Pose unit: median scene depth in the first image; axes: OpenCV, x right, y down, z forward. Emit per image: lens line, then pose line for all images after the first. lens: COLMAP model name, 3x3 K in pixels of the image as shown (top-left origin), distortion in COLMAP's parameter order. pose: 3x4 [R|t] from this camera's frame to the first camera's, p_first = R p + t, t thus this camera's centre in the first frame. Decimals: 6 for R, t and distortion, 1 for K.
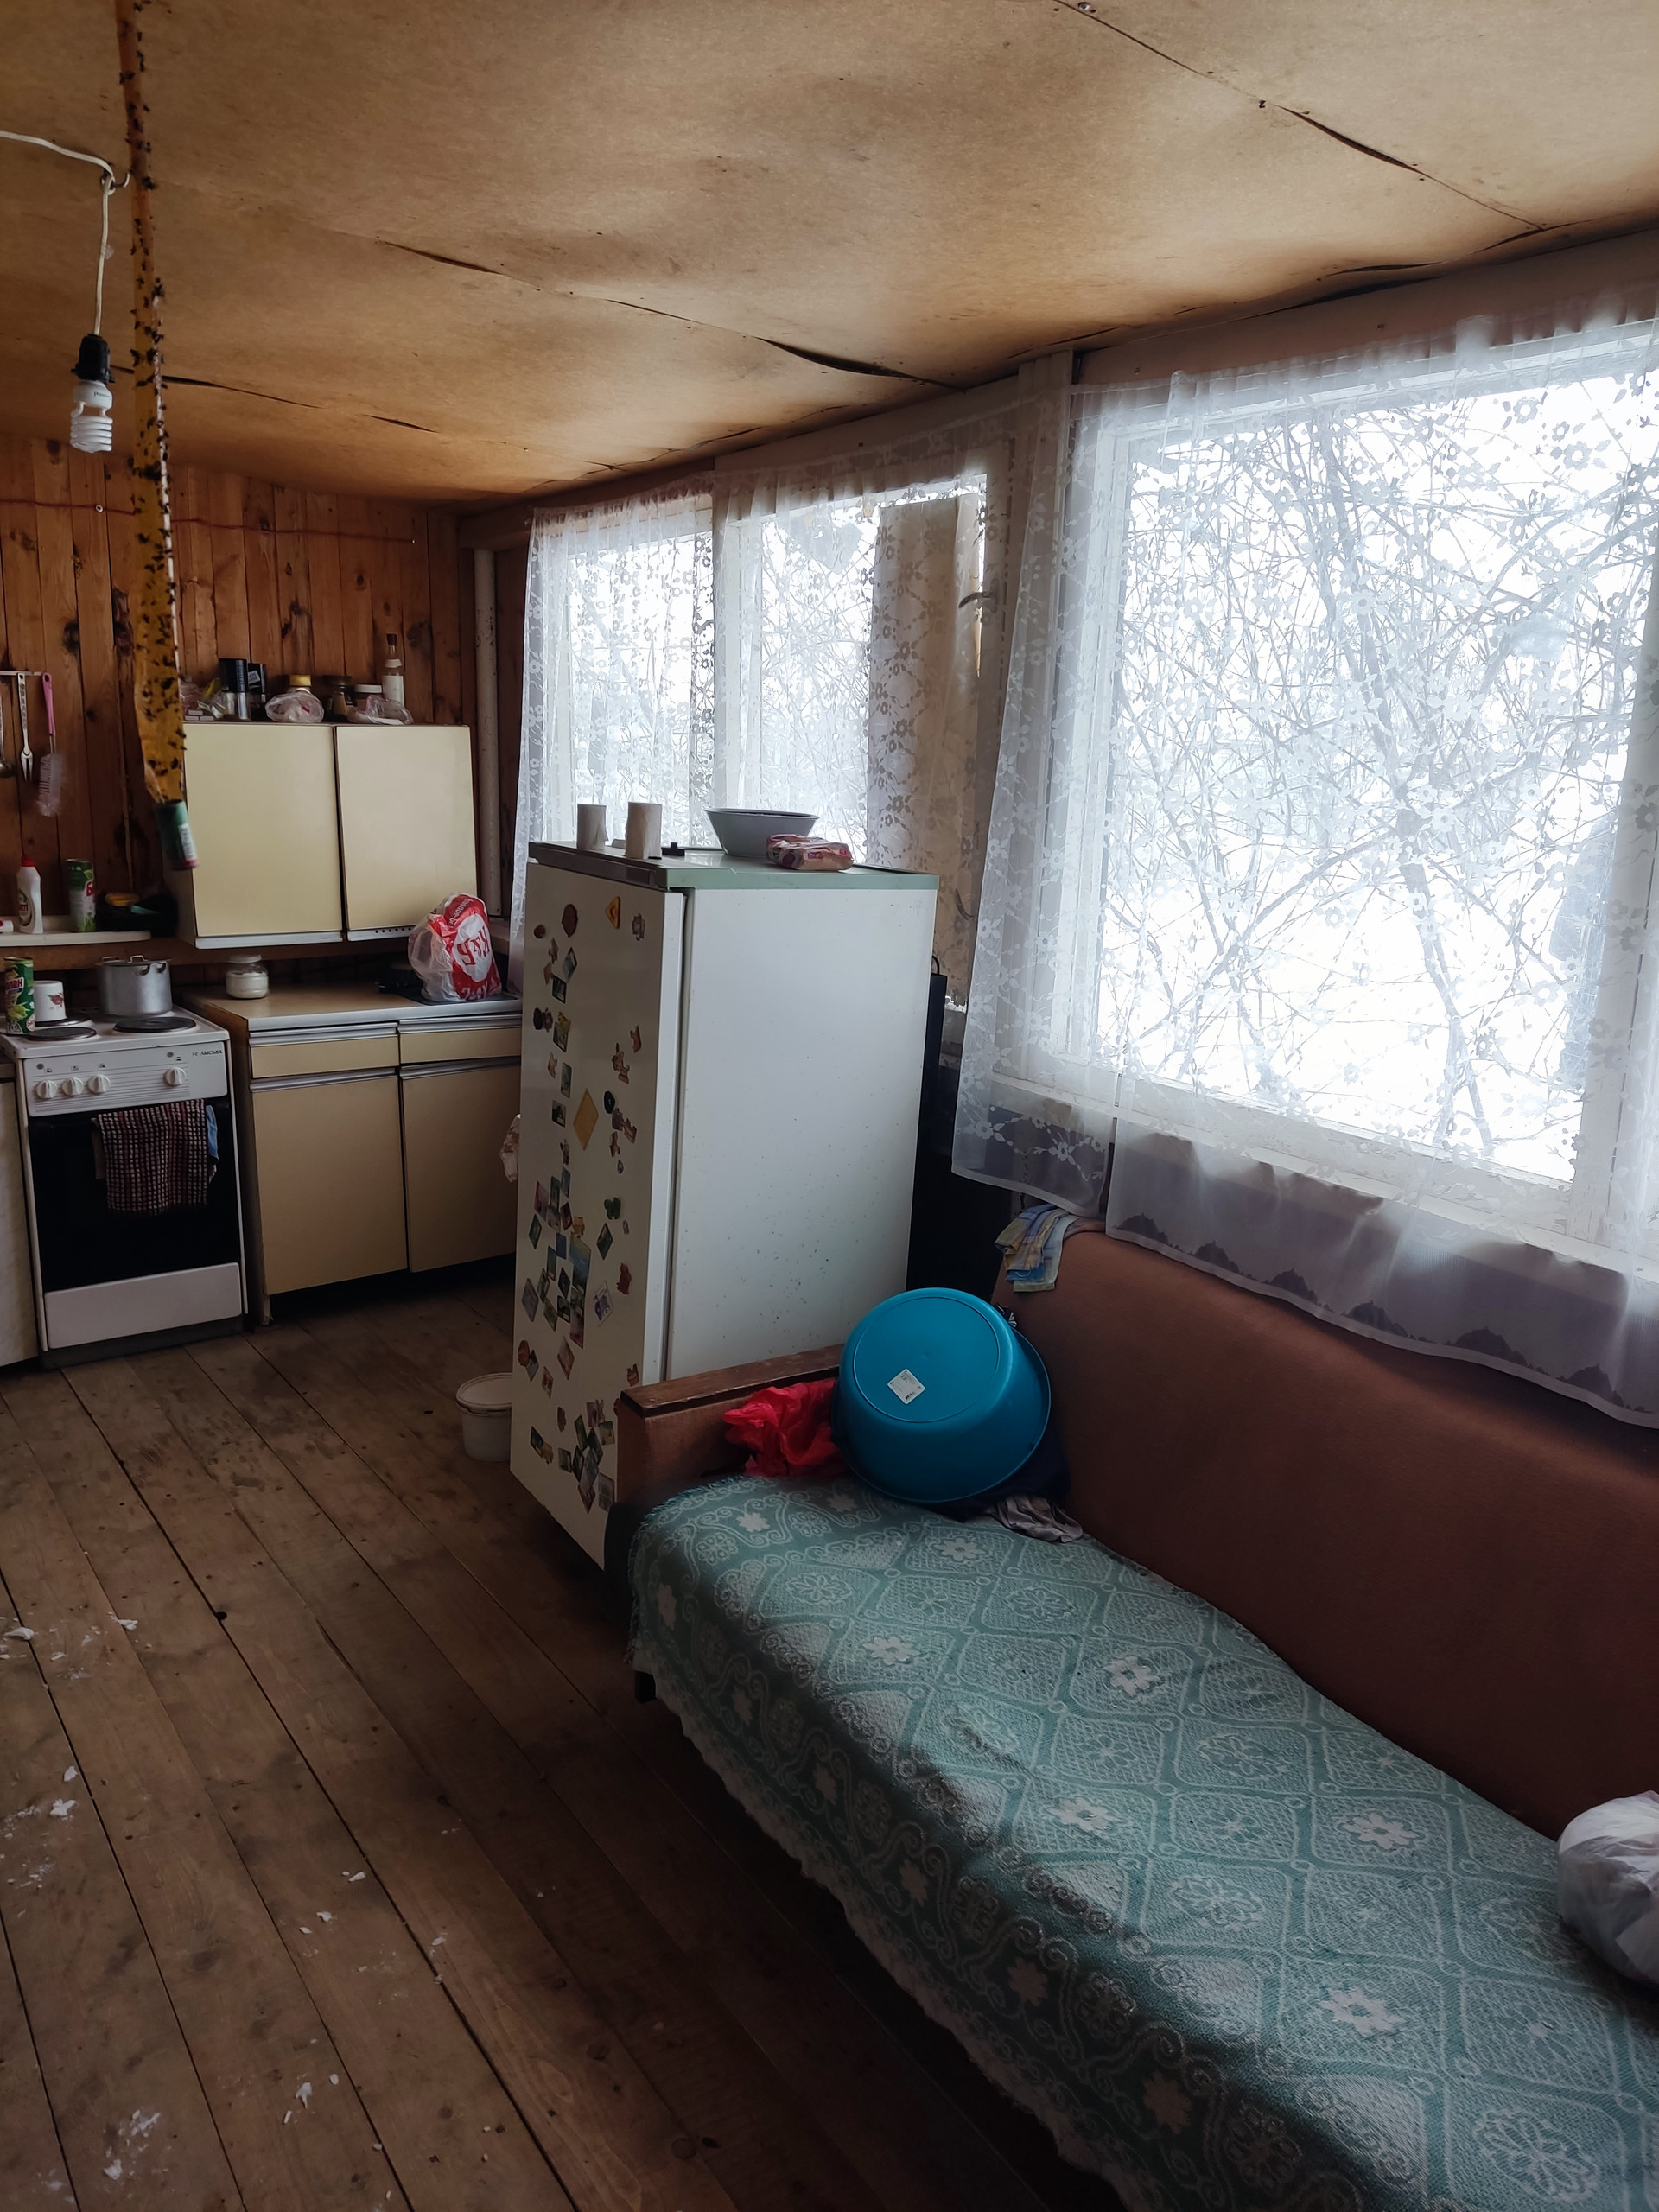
lens RADIAL K [[1762.0, 0, 829.5], [0, 1762.0, 1106.0], [0, 0, 1]] dist [0.085671, -0.033965]
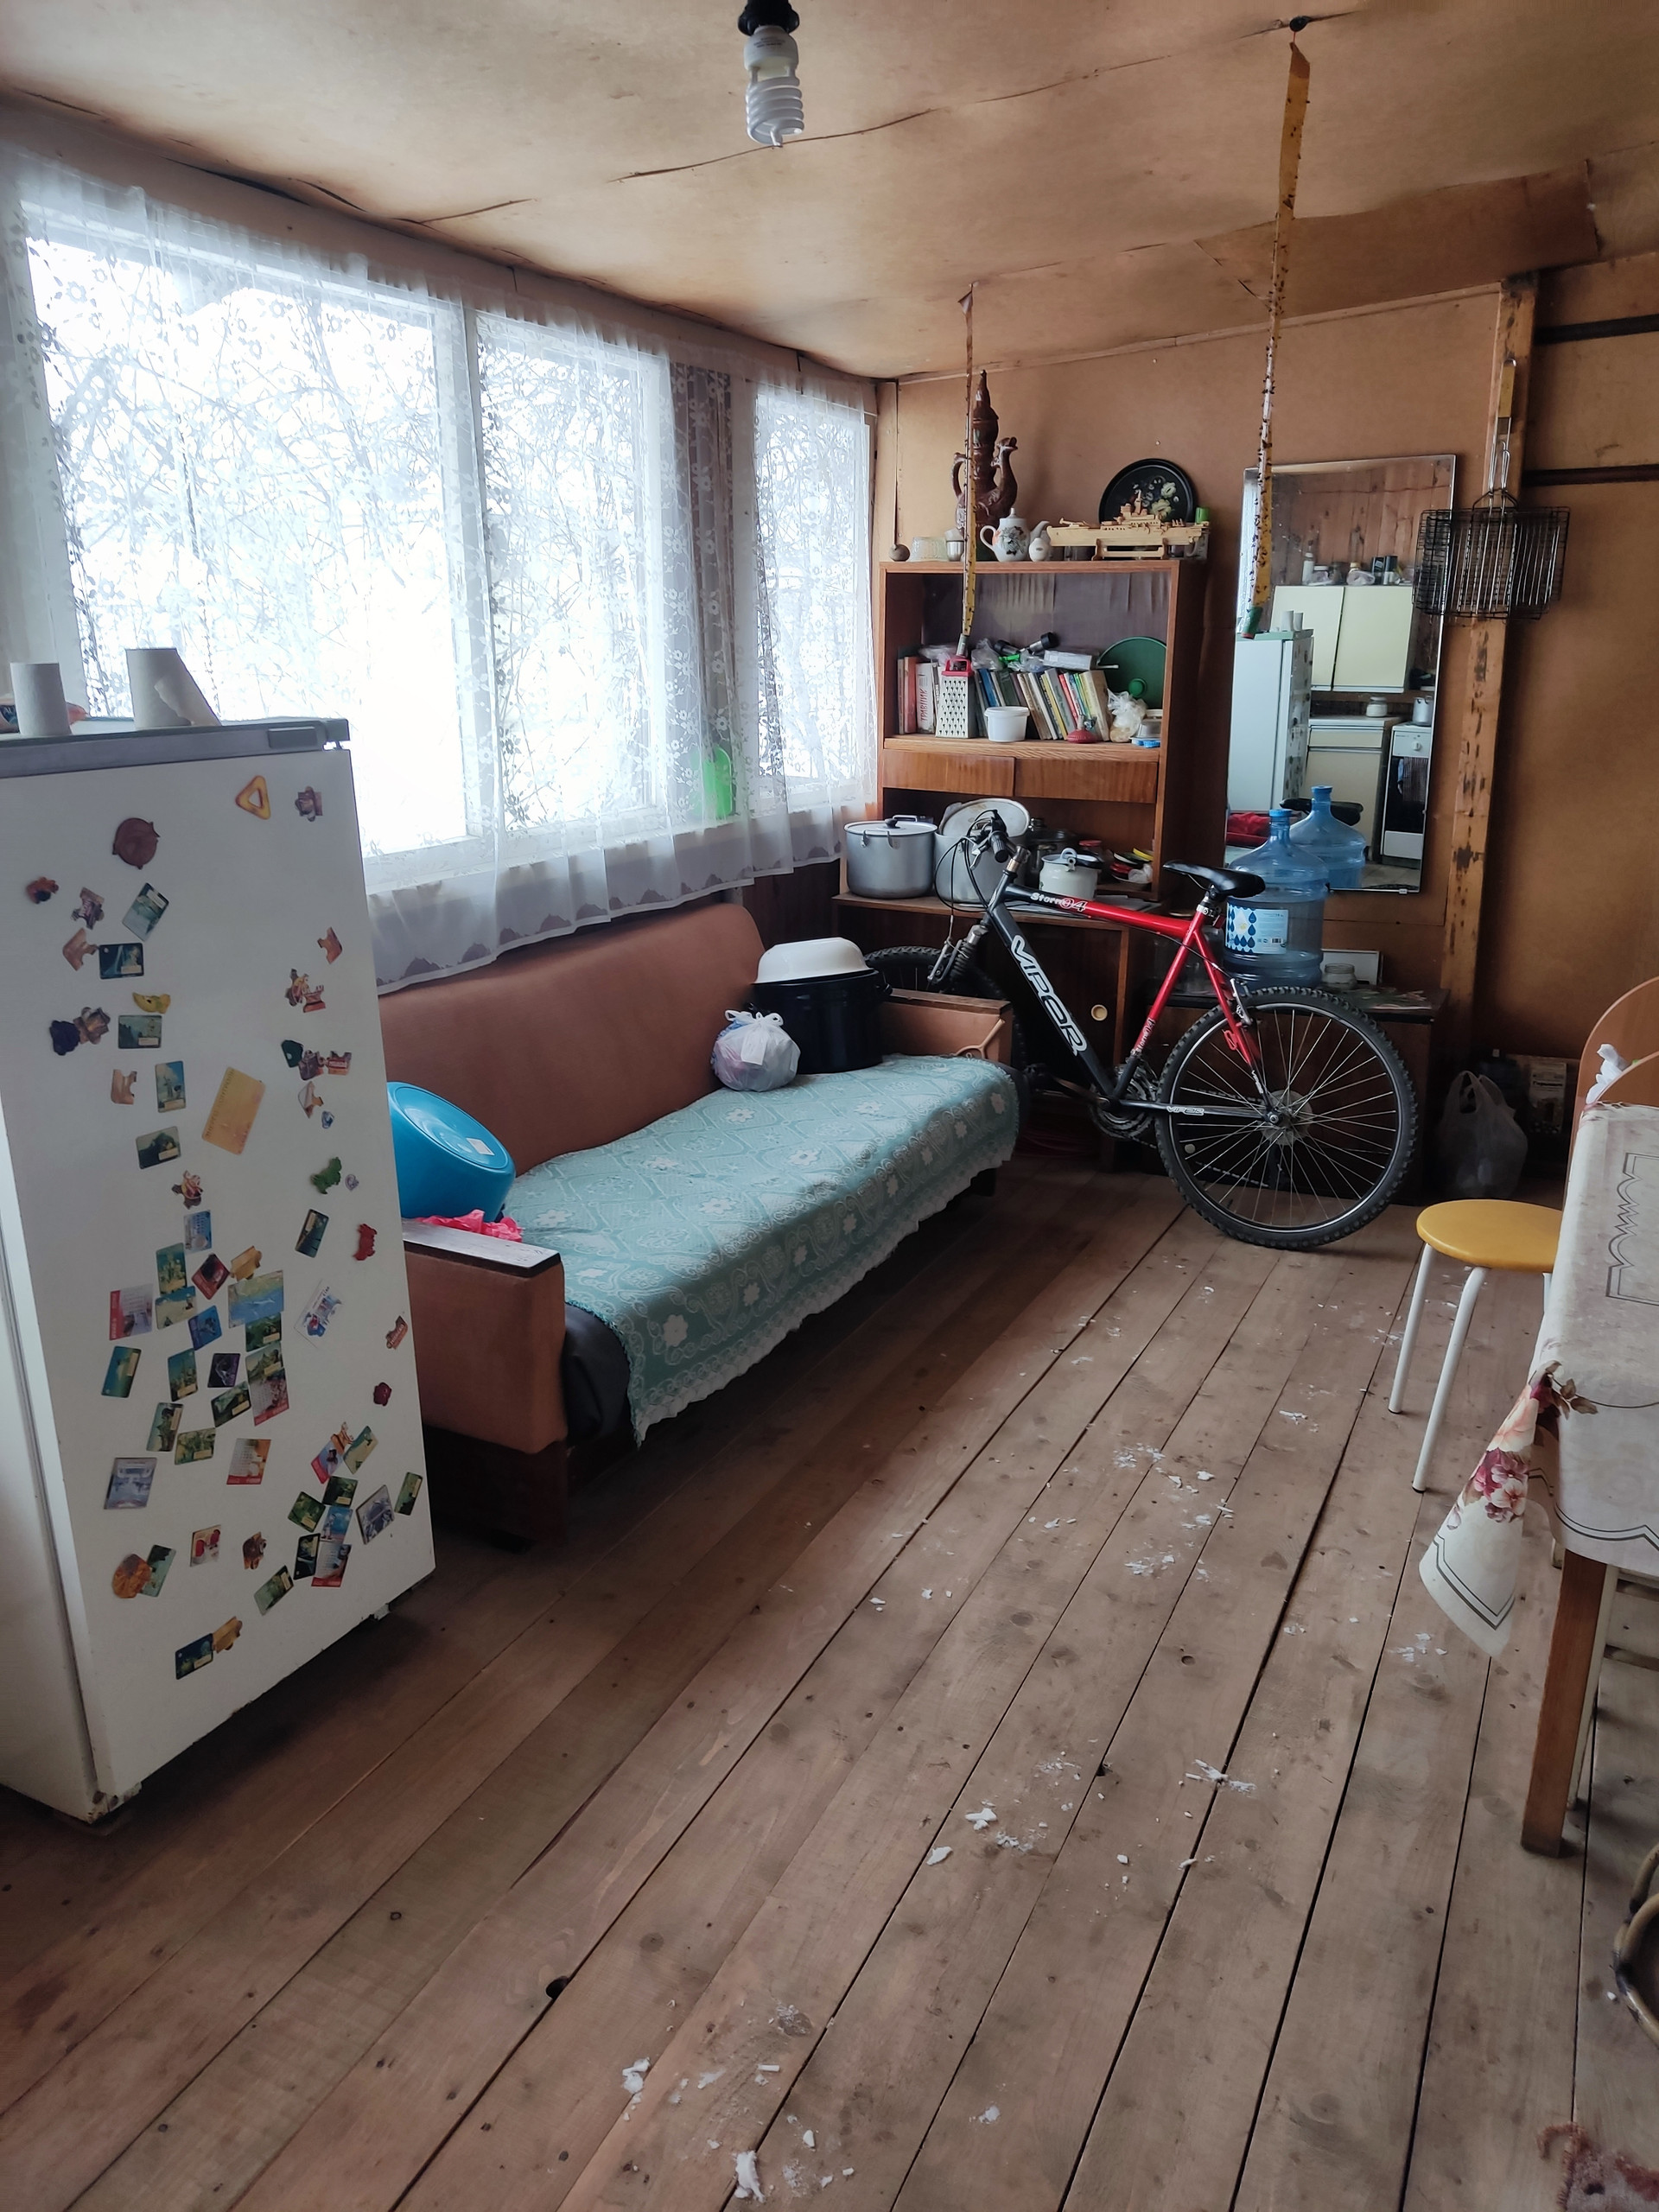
lens RADIAL K [[1604.4, 0, 829.5], [0, 1604.4, 1106.0], [0, 0, 1]] dist [0.109195, -0.134771]
pose [[-0.524865, -0.274415, 0.805738, -0.821556], [0.164975, 0.895860, 0.412574, -0.233150], [-0.835045, 0.349472, -0.424934, 1.125430]]
